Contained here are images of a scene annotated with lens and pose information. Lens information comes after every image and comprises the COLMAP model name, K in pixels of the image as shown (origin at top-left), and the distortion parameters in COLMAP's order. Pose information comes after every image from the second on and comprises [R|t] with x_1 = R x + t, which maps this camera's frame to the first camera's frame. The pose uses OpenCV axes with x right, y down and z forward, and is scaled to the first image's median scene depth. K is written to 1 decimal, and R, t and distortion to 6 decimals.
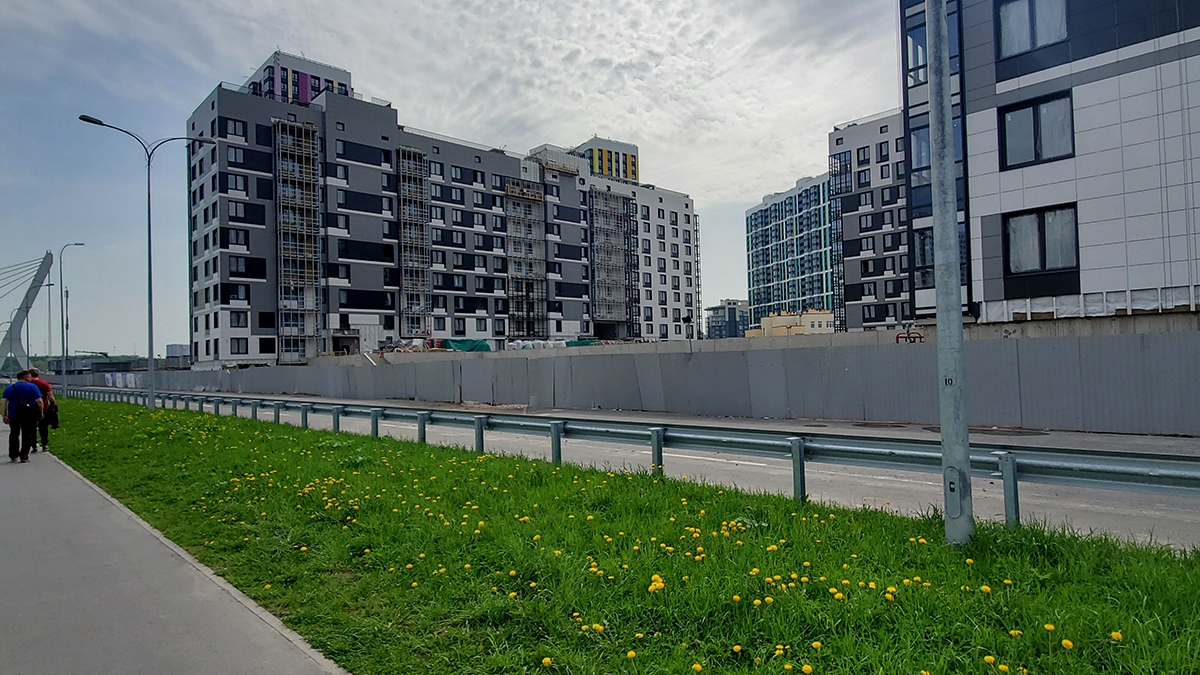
lens RADIAL K [[671.9, 0, 608.1], [0, 671.9, 354.7], [0, 0, 1]] dist [0.006025, -0.004481]
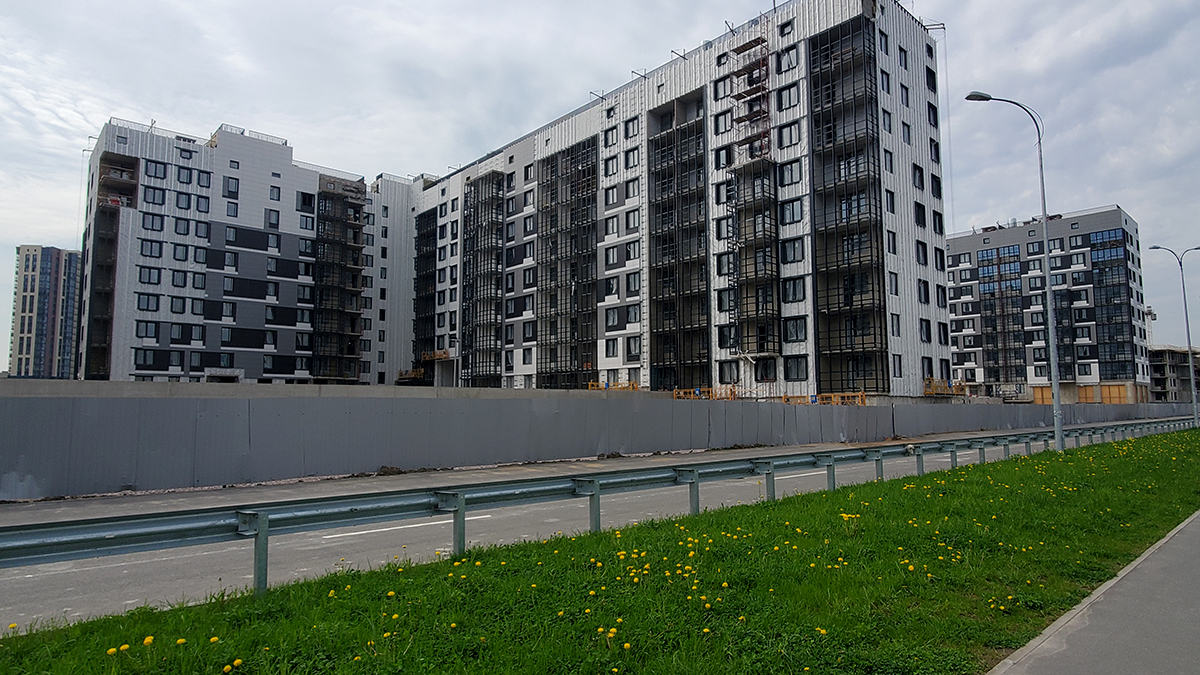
lens RADIAL K [[671.9, 0, 599.5], [0, 671.9, 332.5], [0, 0, 1]] dist [0.006025, -0.004481]
pose [[0.033134, 0.138986, 0.989740, -0.402343], [-0.008162, 0.990288, -0.138790, 0.014902], [-0.999418, -0.003480, 0.033946, 0.410796]]
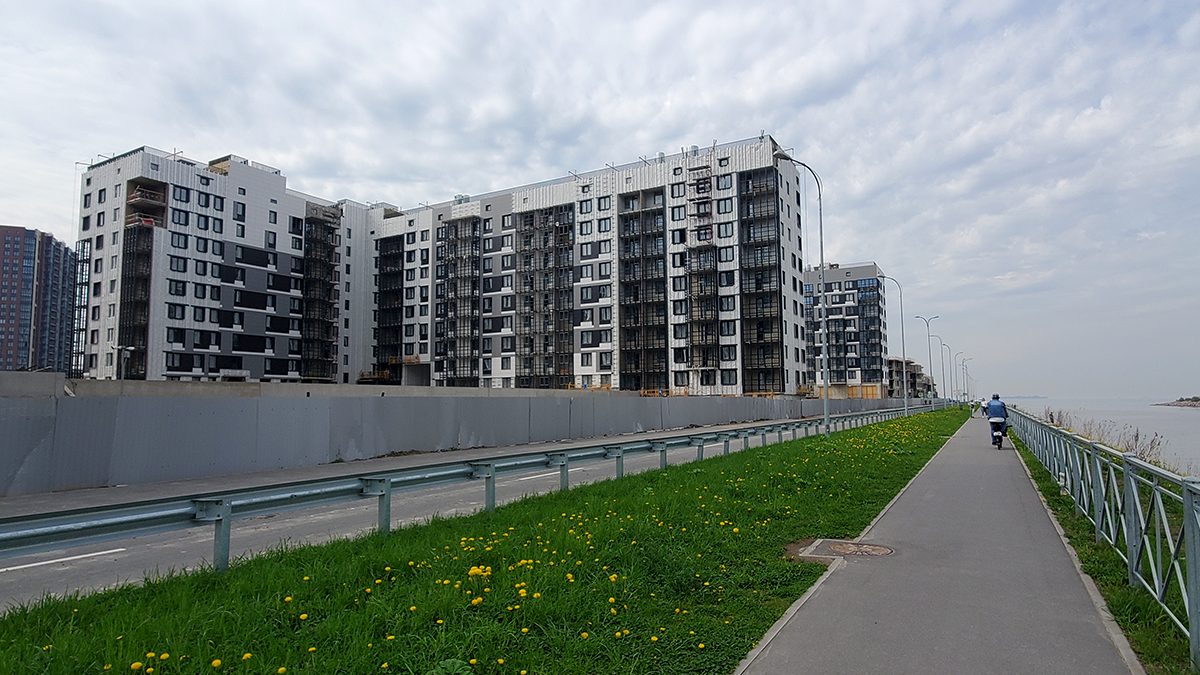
lens RADIAL K [[671.9, 0, 600.1], [0, 671.9, 333.4], [0, 0, 1]] dist [0.006025, -0.004481]
pose [[-0.270891, 0.128229, 0.954031, -0.655656], [0.005554, 0.991280, -0.131658, 0.025046], [-0.962594, -0.030366, -0.269241, 0.670115]]
